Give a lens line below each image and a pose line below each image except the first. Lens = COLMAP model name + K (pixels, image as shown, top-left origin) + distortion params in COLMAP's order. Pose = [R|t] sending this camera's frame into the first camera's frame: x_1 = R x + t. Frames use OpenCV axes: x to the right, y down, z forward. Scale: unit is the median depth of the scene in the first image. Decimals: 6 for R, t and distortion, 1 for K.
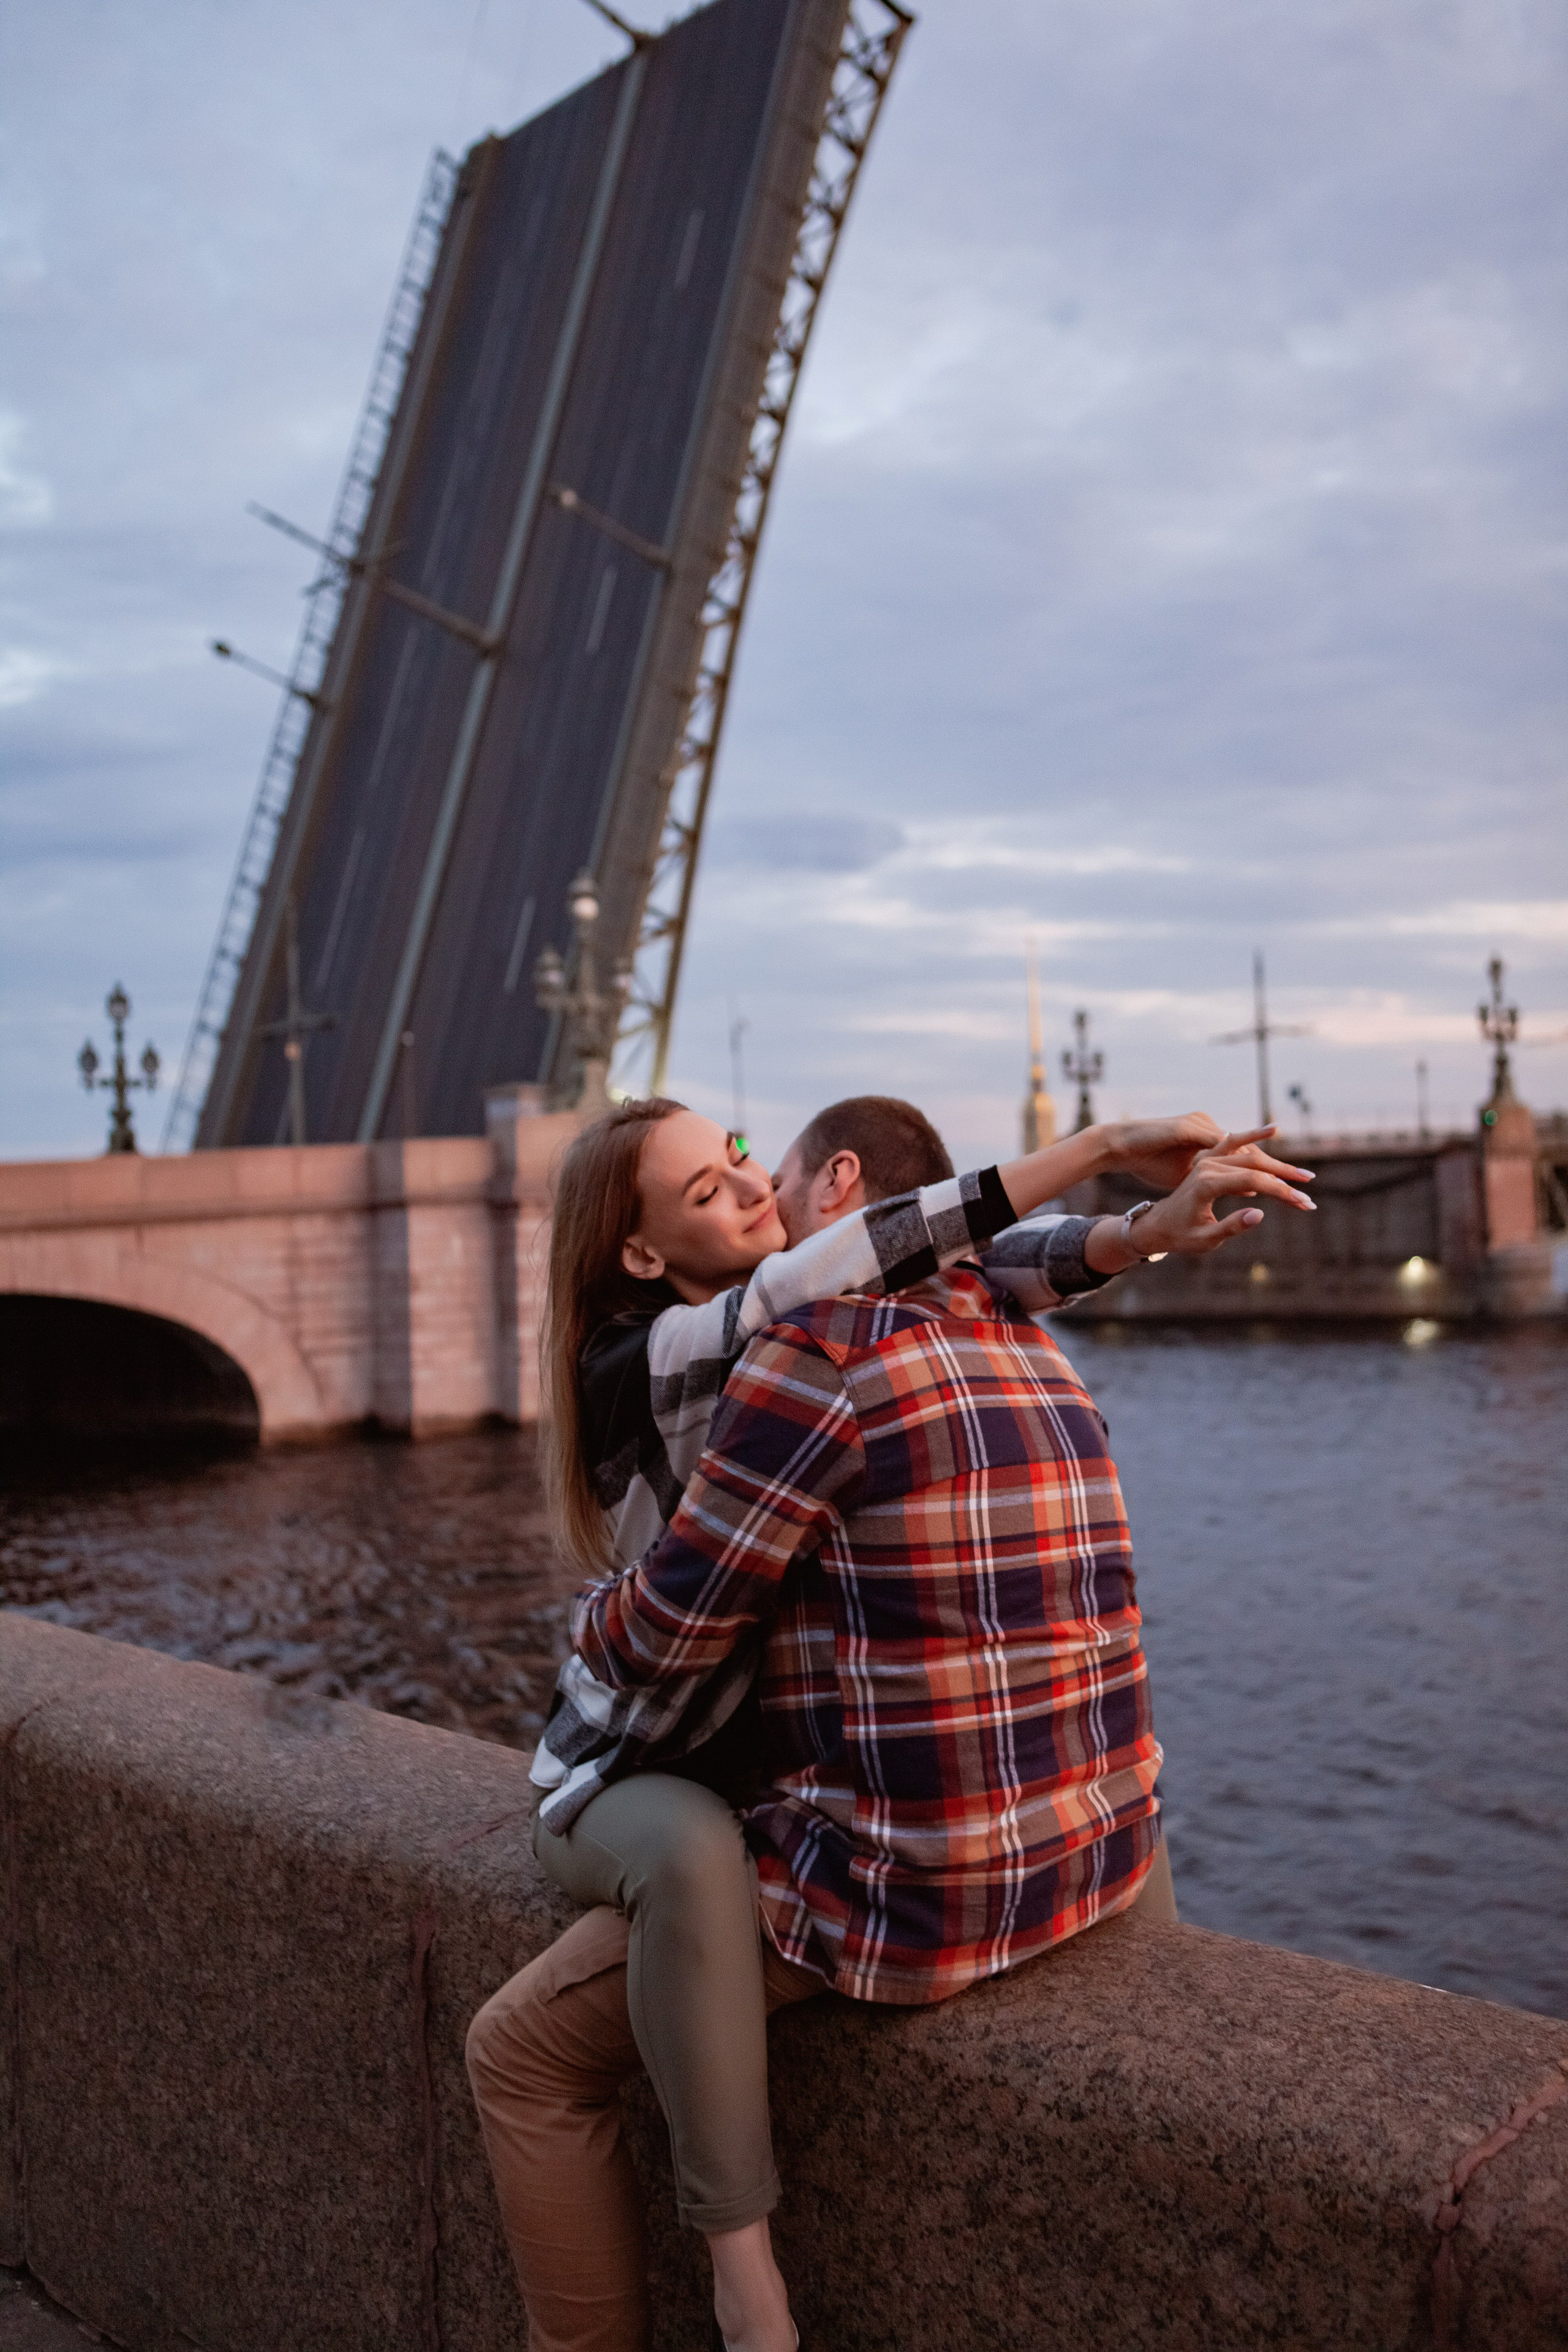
lens RADIAL K [[2378.4, 0, 784.0], [0, 2378.4, 1176.0], [0, 0, 1]] dist [-0.273537, 0.365186]
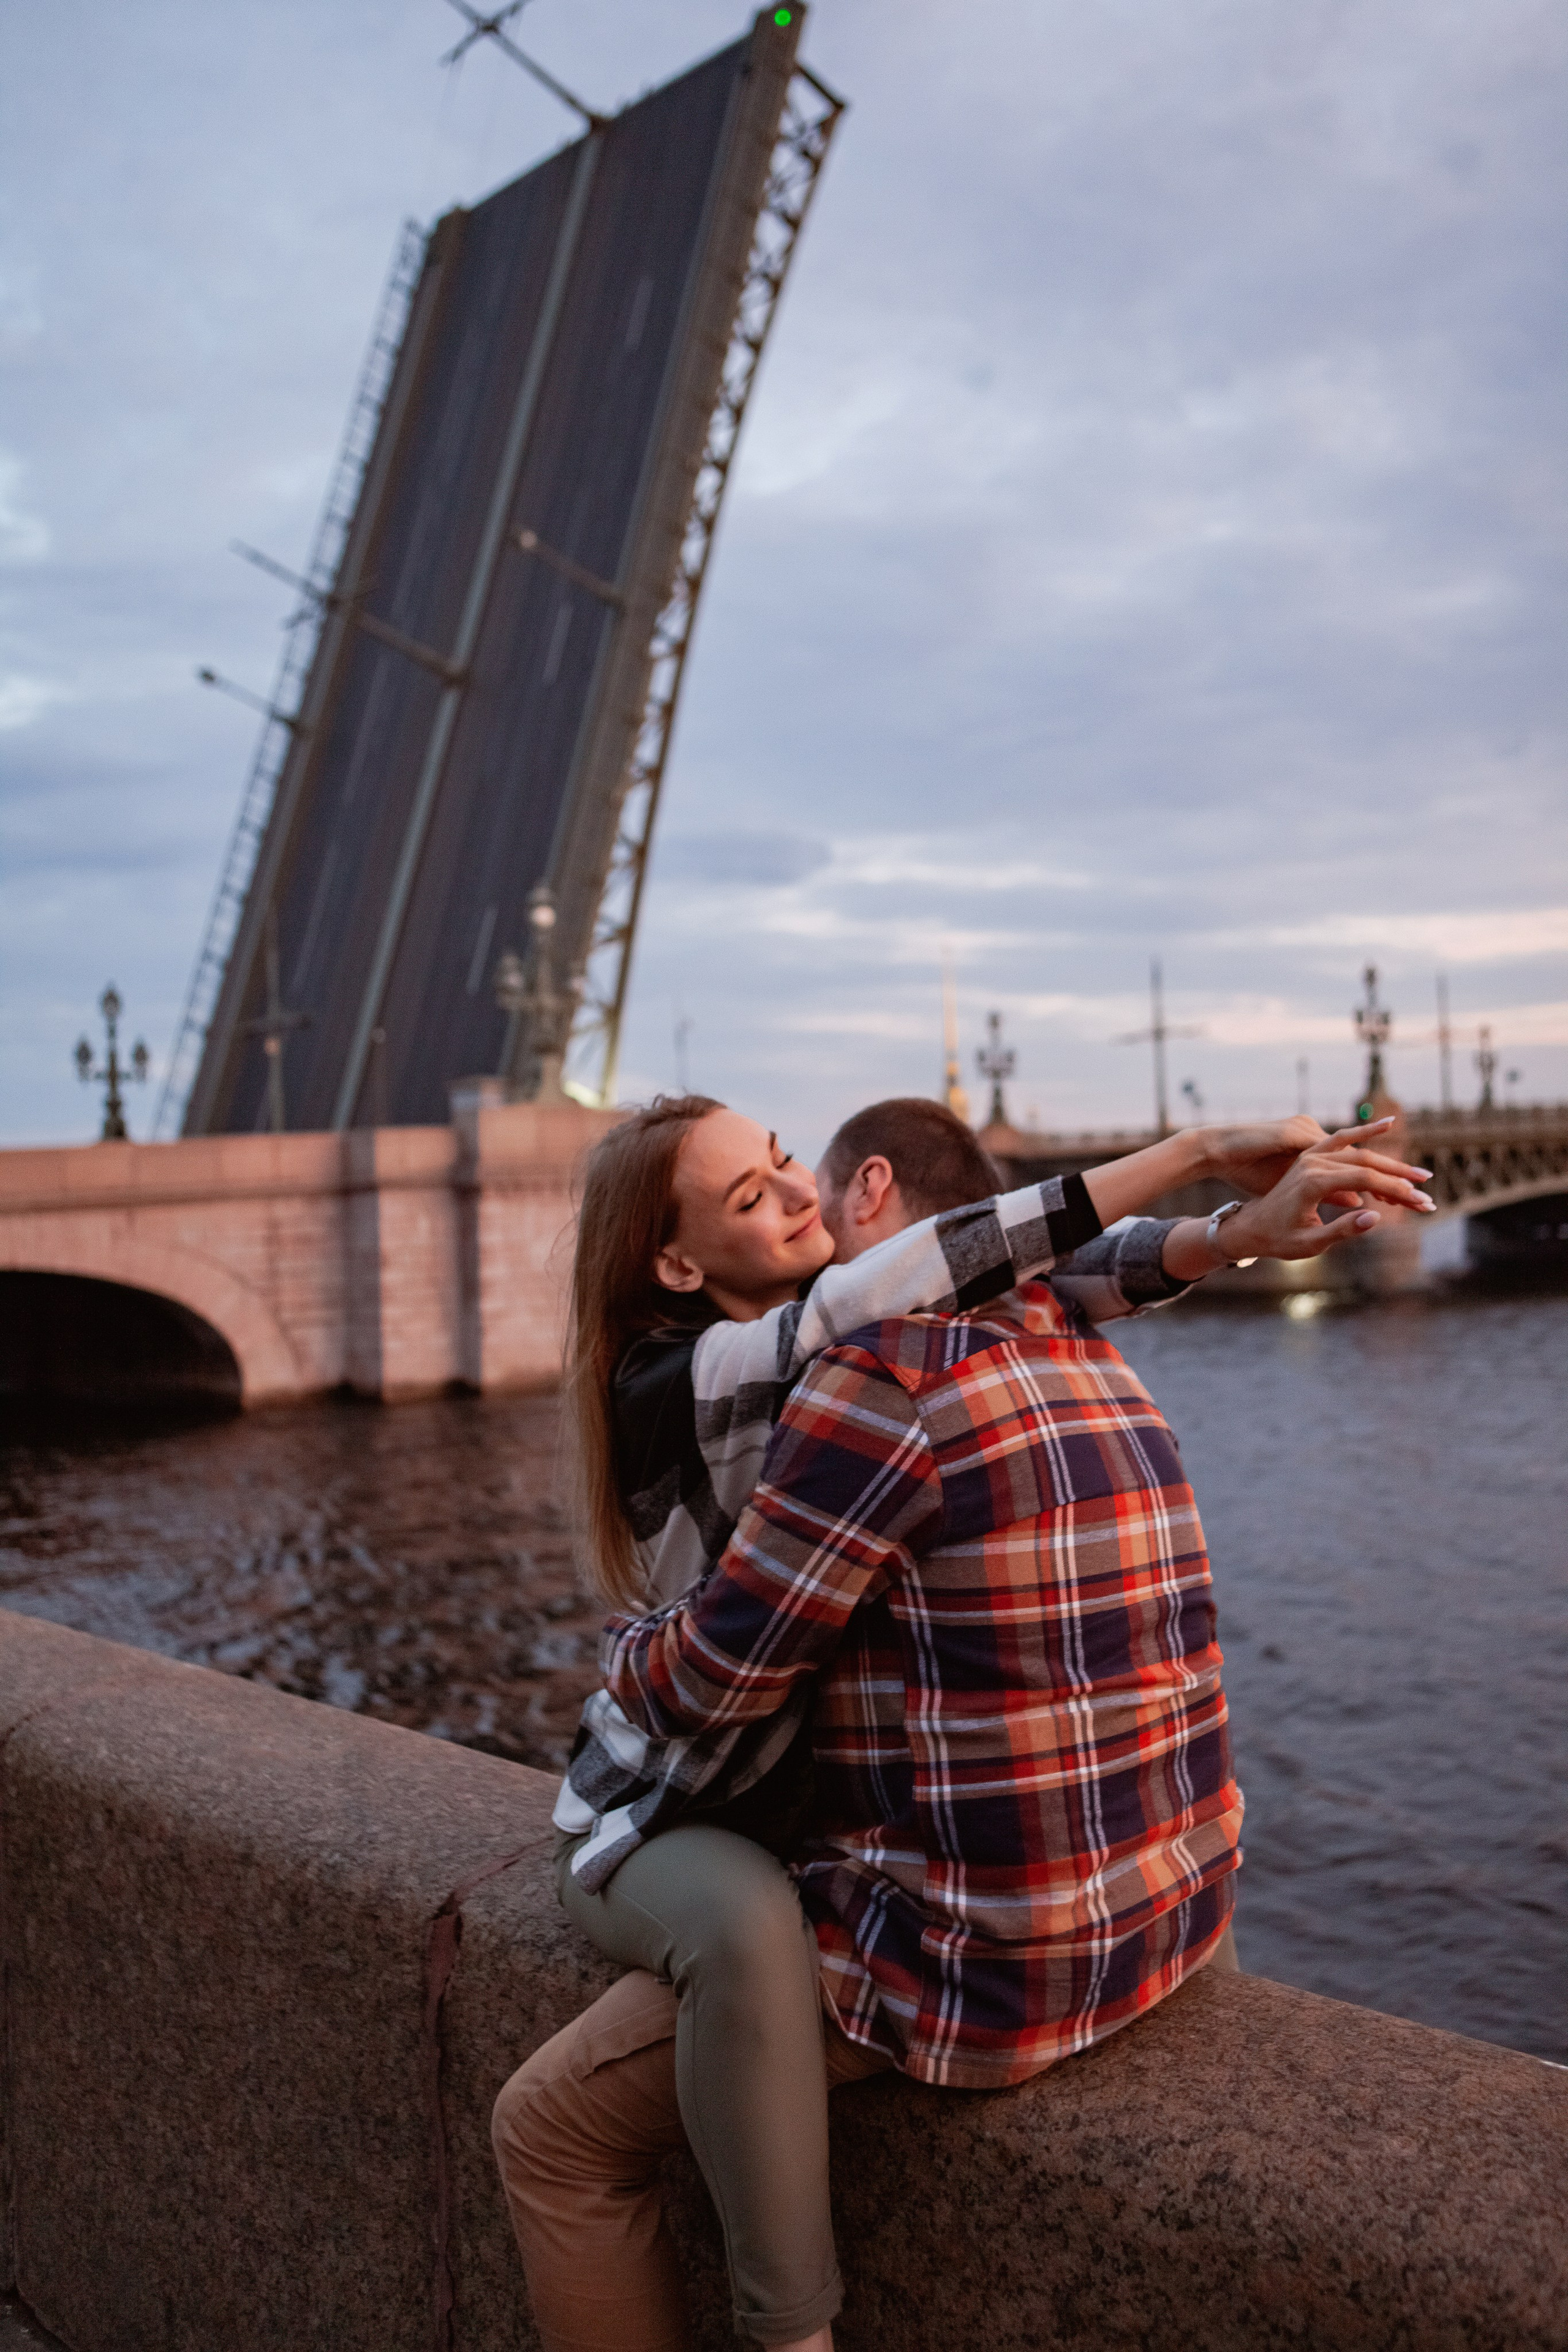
lens RADIAL K [[2087.1, 0, 784.0], [0, 2087.1, 1176.0], [0, 0, 1]] dist [-0.240732, 0.261444]
pose [[0.999183, 0.001608, 0.040390, -0.051715], [-0.001949, 0.999963, 0.008408, -0.008555], [-0.040375, -0.008480, 0.999149, 0.185835]]
